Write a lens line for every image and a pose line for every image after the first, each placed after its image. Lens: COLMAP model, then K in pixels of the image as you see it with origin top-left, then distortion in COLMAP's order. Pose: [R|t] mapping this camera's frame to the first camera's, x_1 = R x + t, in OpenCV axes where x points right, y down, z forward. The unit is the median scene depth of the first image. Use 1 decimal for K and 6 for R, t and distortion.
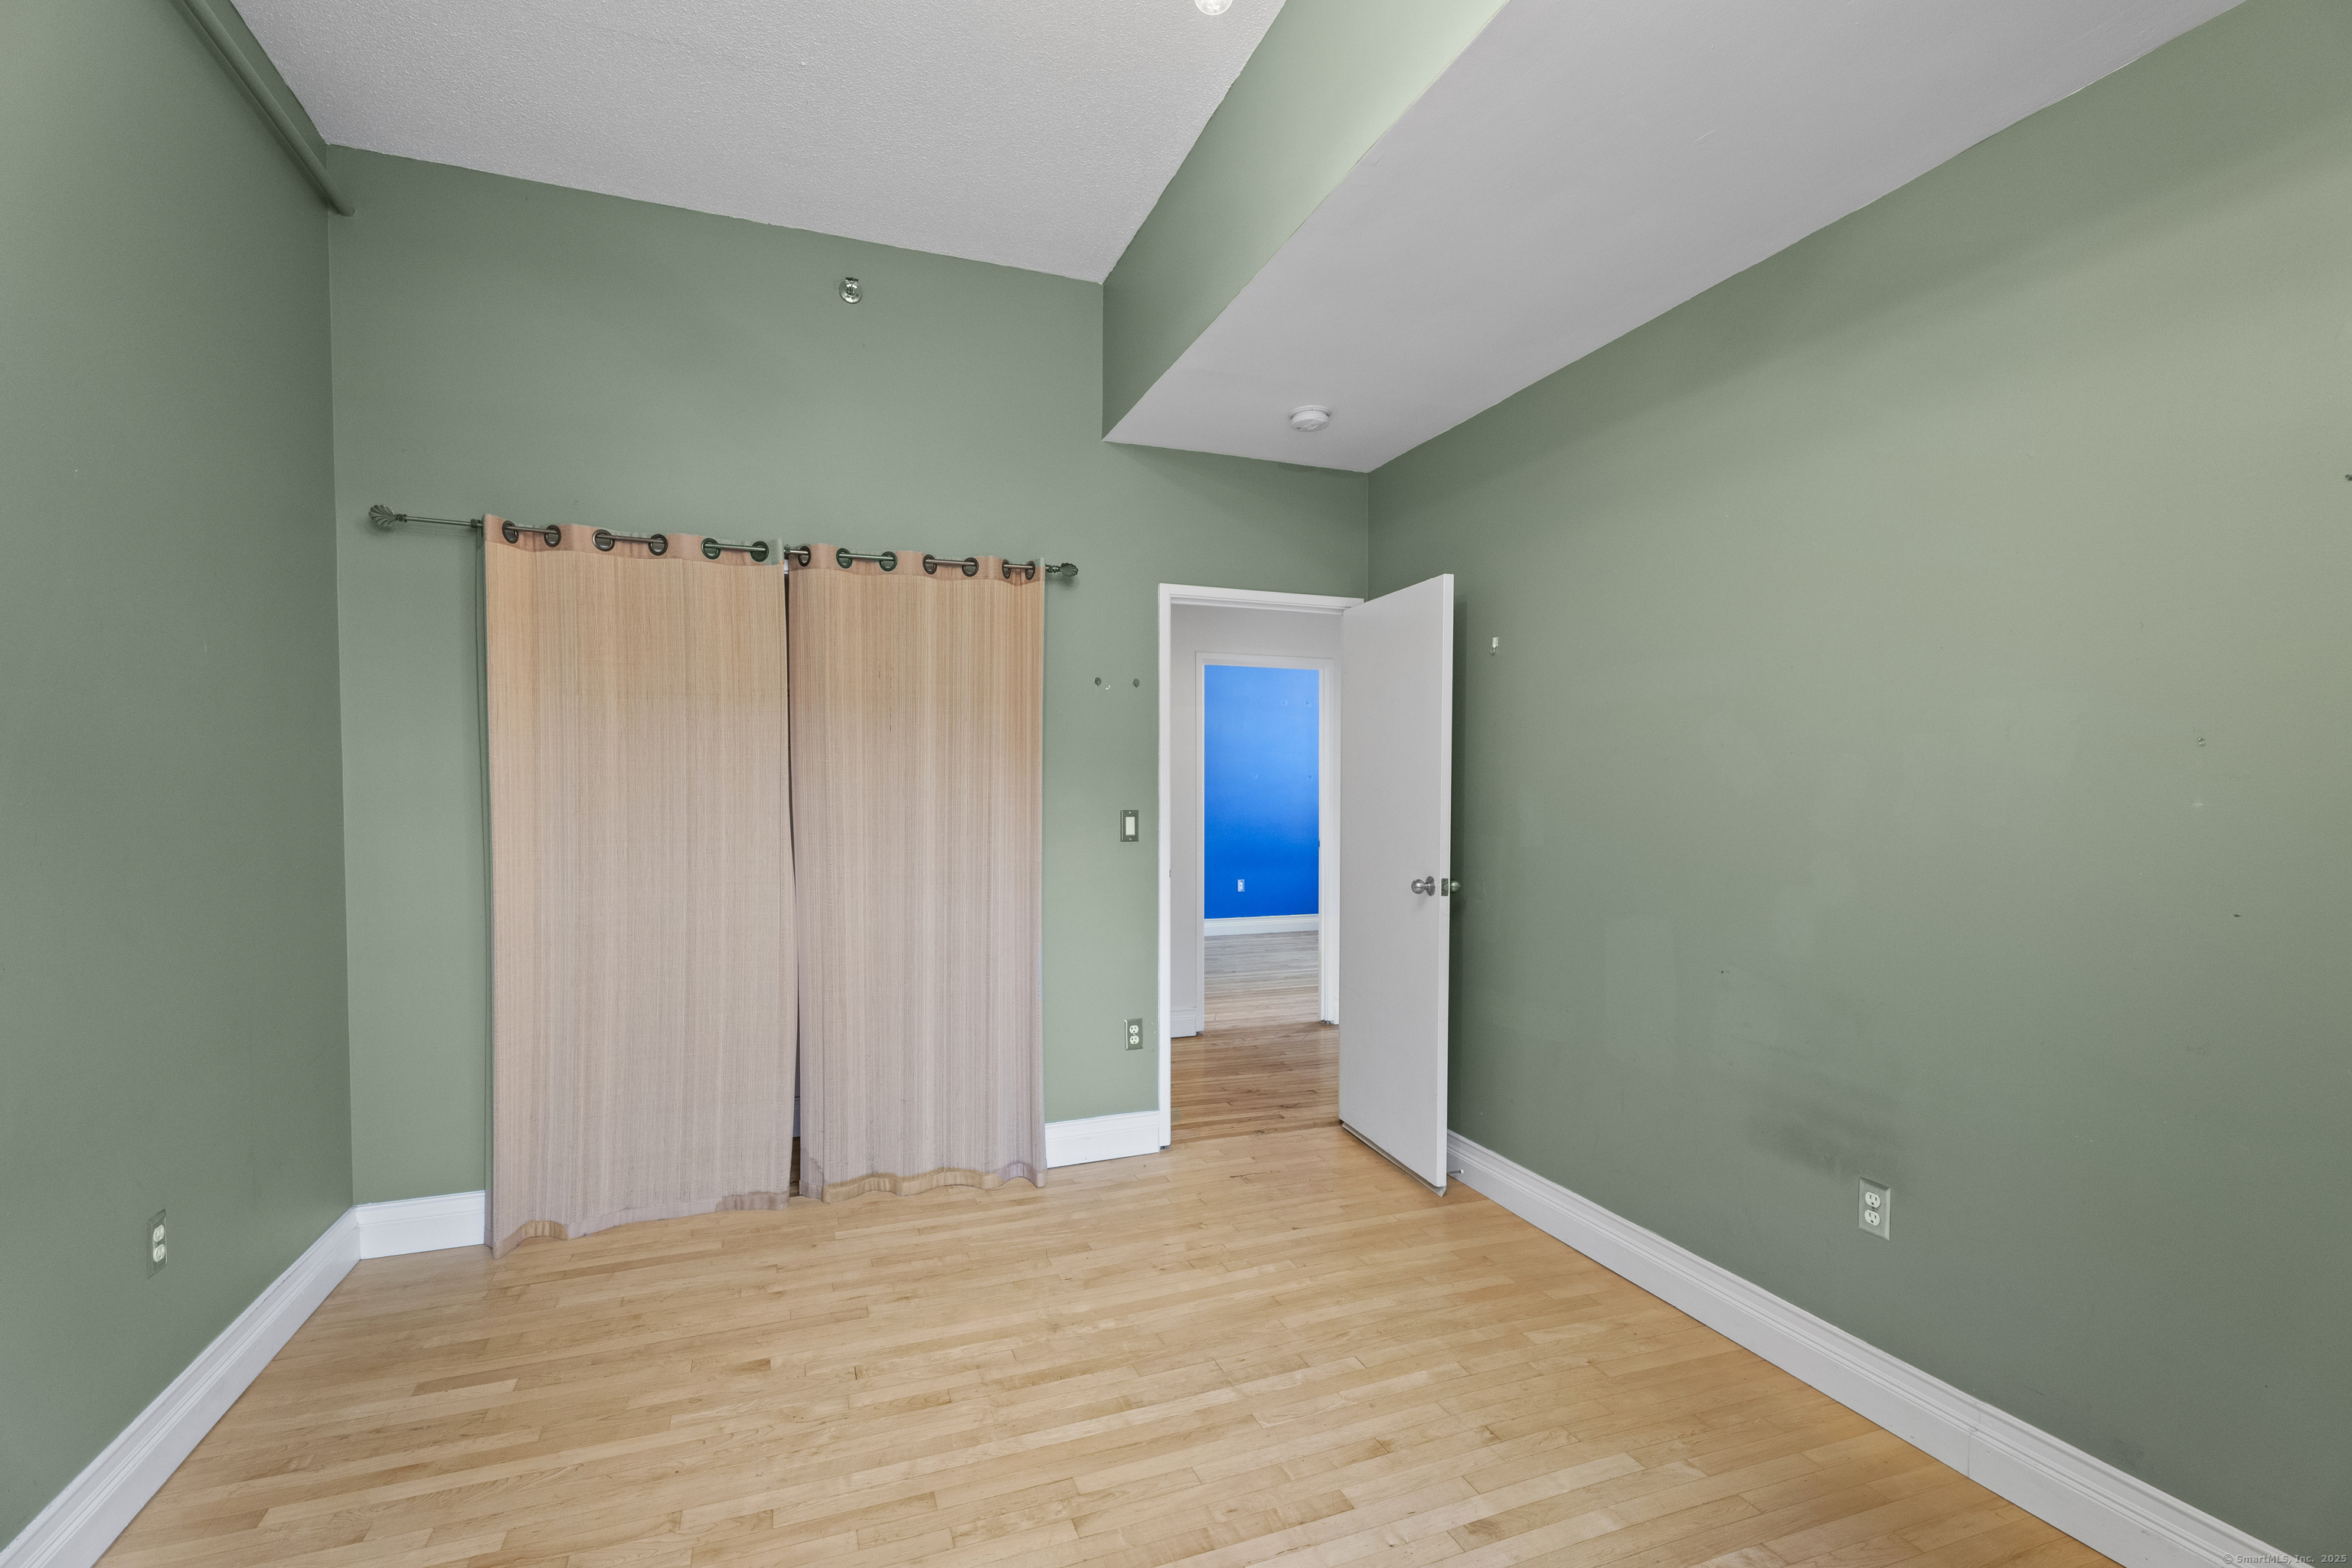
lens RADIAL K [[1049.2, 0, 1184.4], [0, 1049.2, 786.4], [0, 0, 1]] dist [0.001372, -0.000460]
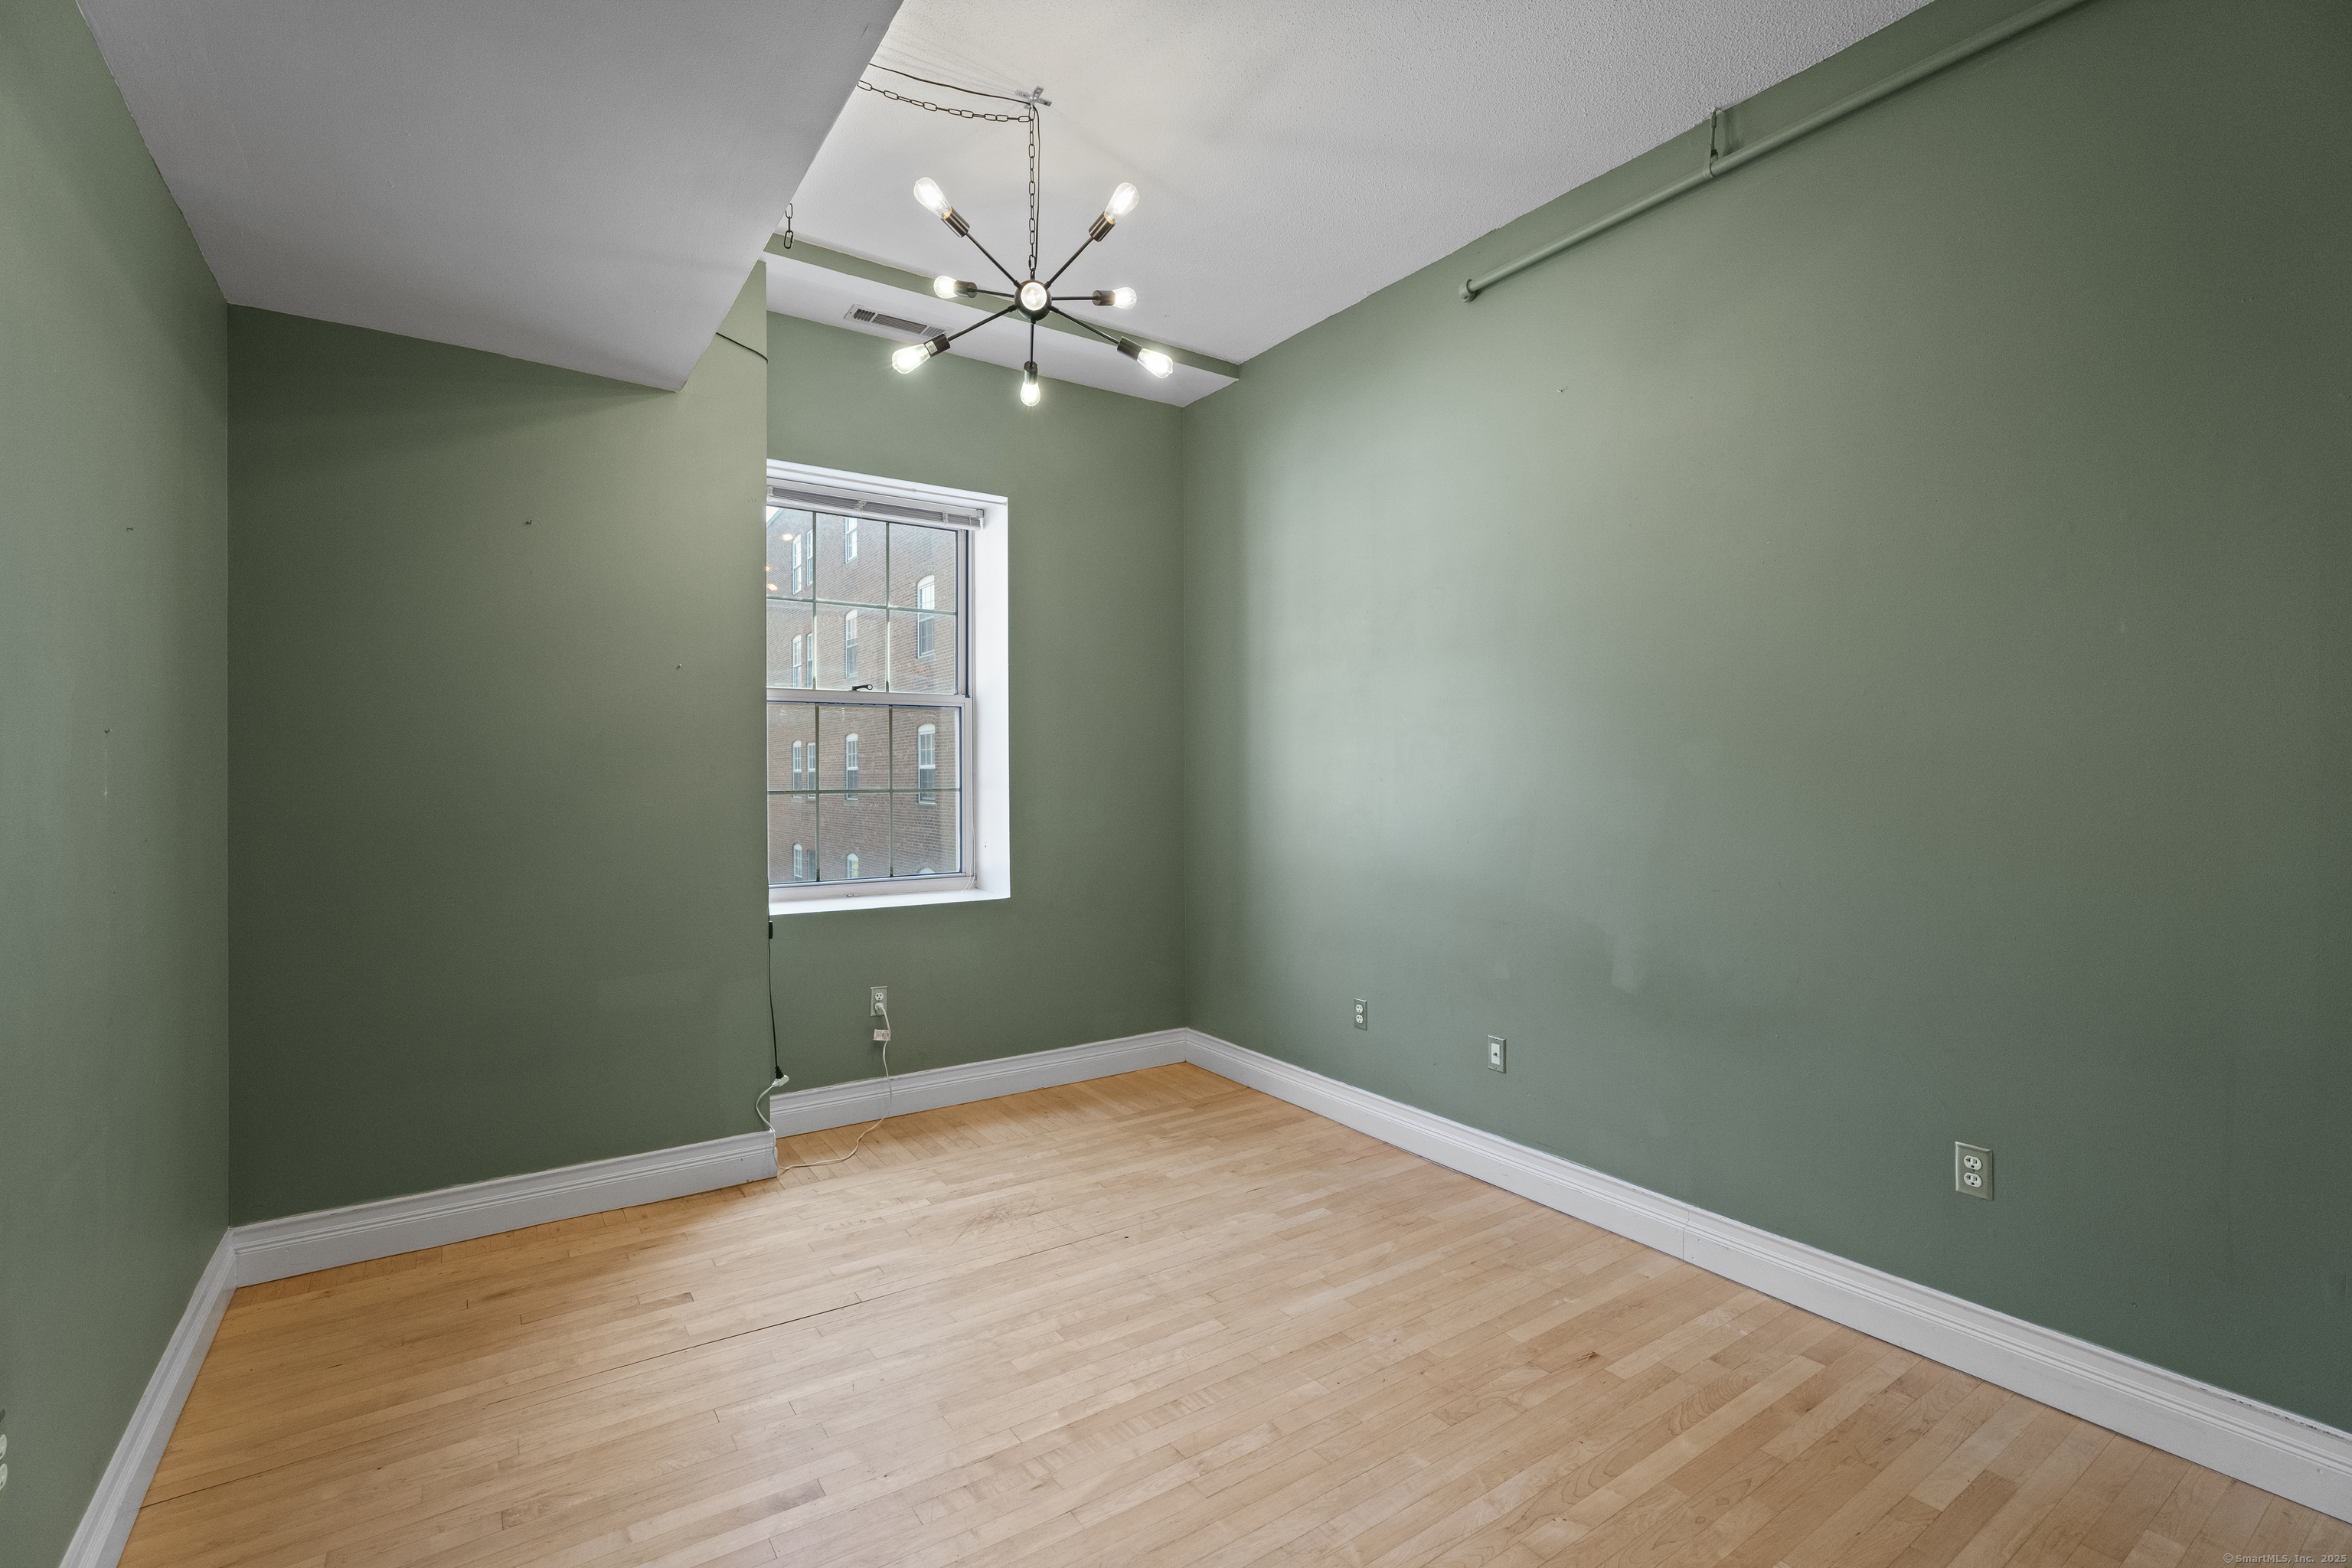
lens RADIAL K [[1049.2, 0, 1184.4], [0, 1049.2, 786.4], [0, 0, 1]] dist [0.001372, -0.000460]
pose [[-0.971993, 0.004342, -0.234968, 0.128681], [0.004064, 0.999990, 0.001667, 0.007265], [0.234973, 0.000665, -0.972002, 1.877511]]
